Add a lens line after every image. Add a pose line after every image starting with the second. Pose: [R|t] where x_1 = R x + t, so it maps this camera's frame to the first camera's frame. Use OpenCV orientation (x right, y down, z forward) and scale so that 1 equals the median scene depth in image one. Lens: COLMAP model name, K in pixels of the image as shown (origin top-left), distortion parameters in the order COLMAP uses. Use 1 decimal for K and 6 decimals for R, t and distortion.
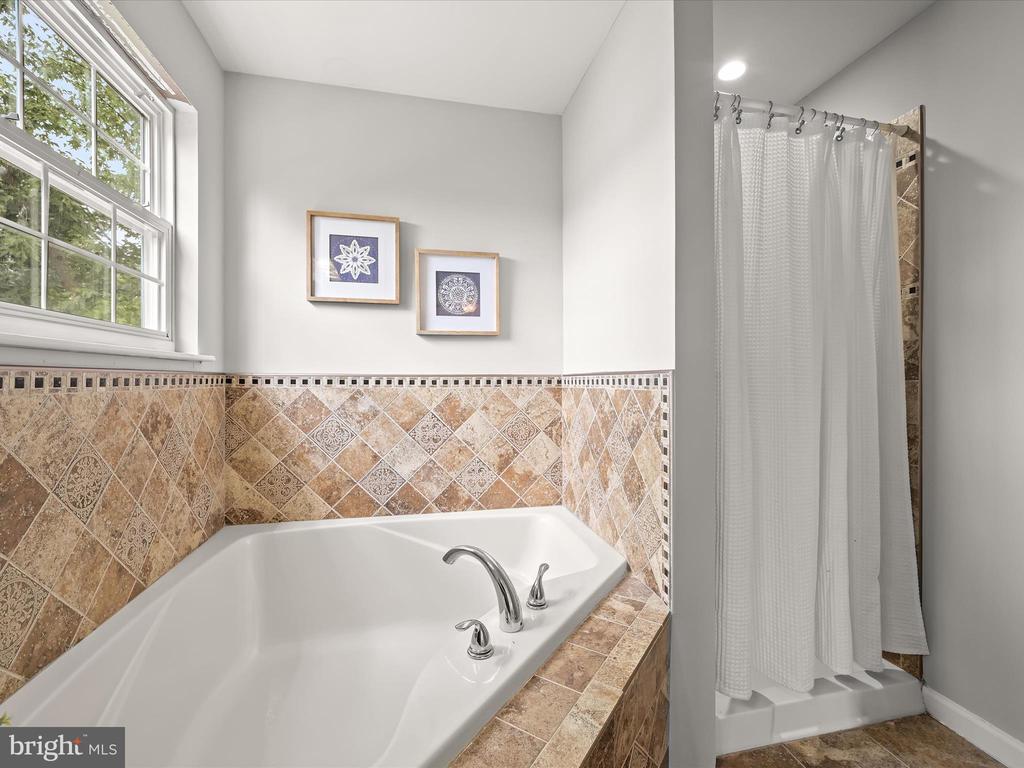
lens RADIAL K [[454.8, 0, 515.2], [0, 454.8, 380.1], [0, 0, 1]] dist [-0.000742, 0.000383]
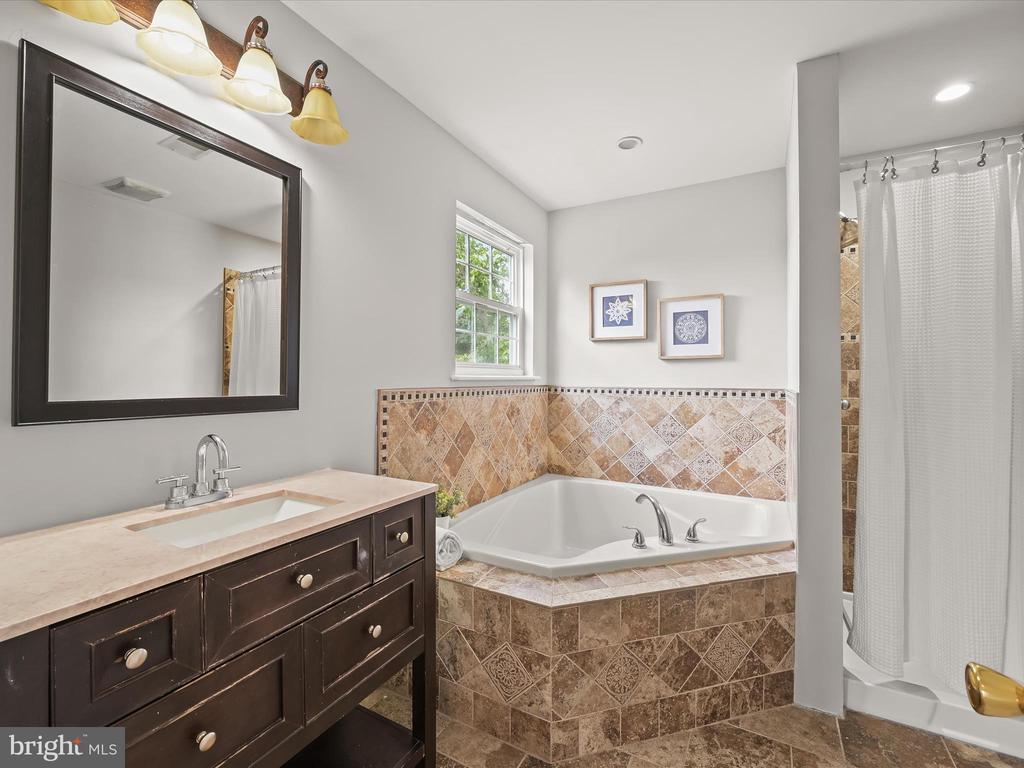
lens RADIAL K [[454.8, 0, 511.5], [0, 454.8, 379.9], [0, 0, 1]] dist [-0.000742, 0.000383]
pose [[0.747199, 0.006721, -0.664566, 0.398103], [-0.006216, 0.999976, 0.003124, -0.038916], [0.664571, 0.001796, 0.747223, -0.375965]]
